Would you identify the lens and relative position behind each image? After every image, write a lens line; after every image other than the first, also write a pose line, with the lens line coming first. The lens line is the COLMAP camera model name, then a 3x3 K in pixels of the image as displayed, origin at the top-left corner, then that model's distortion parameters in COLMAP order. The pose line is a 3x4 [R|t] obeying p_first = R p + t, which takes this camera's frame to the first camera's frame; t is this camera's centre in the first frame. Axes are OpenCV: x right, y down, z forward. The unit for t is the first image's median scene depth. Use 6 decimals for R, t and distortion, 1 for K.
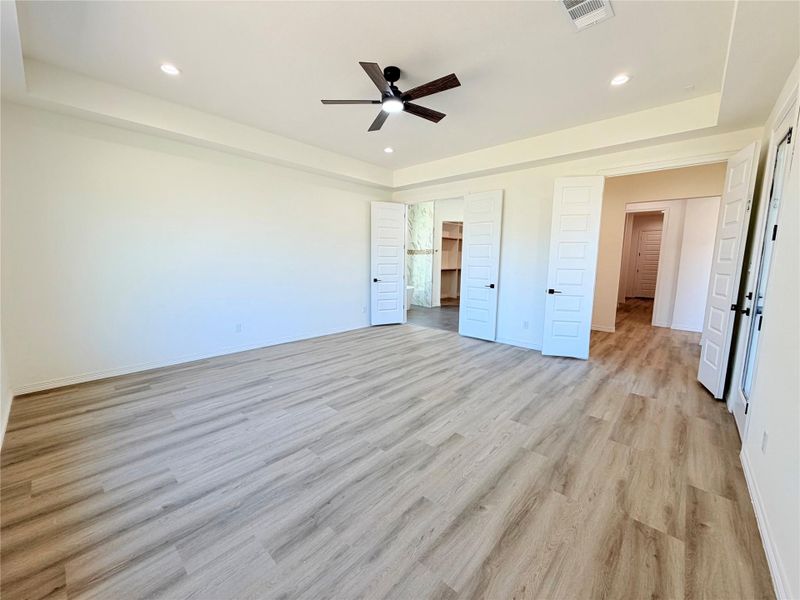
lens RADIAL K [[318.3, 0, 397.7], [0, 318.3, 299.6], [0, 0, 1]] dist [0.001877, 0.000263]
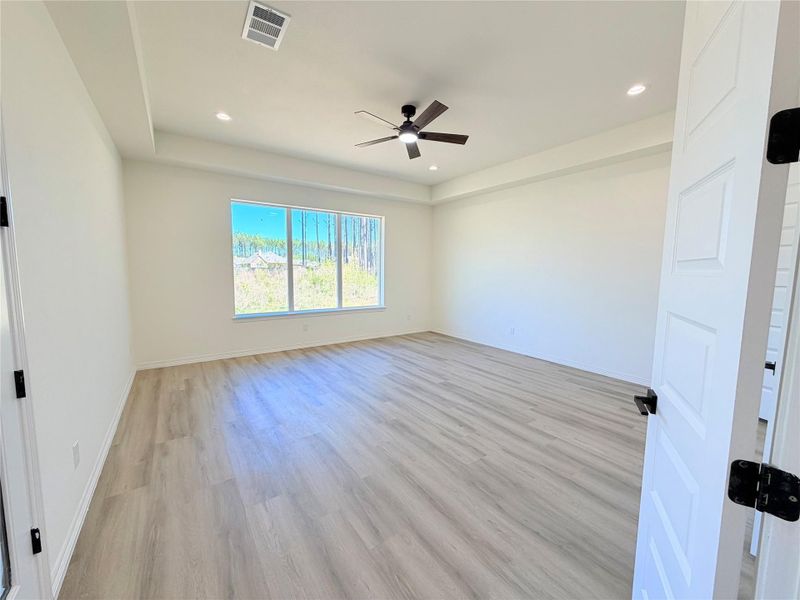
lens RADIAL K [[318.3, 0, 394.8], [0, 318.3, 302.0], [0, 0, 1]] dist [0.001877, 0.000263]
pose [[-0.224189, 0.085948, -0.970748, 0.920545], [-0.135172, 0.983733, 0.118315, -0.122106], [0.965126, 0.157743, -0.208924, 1.033308]]
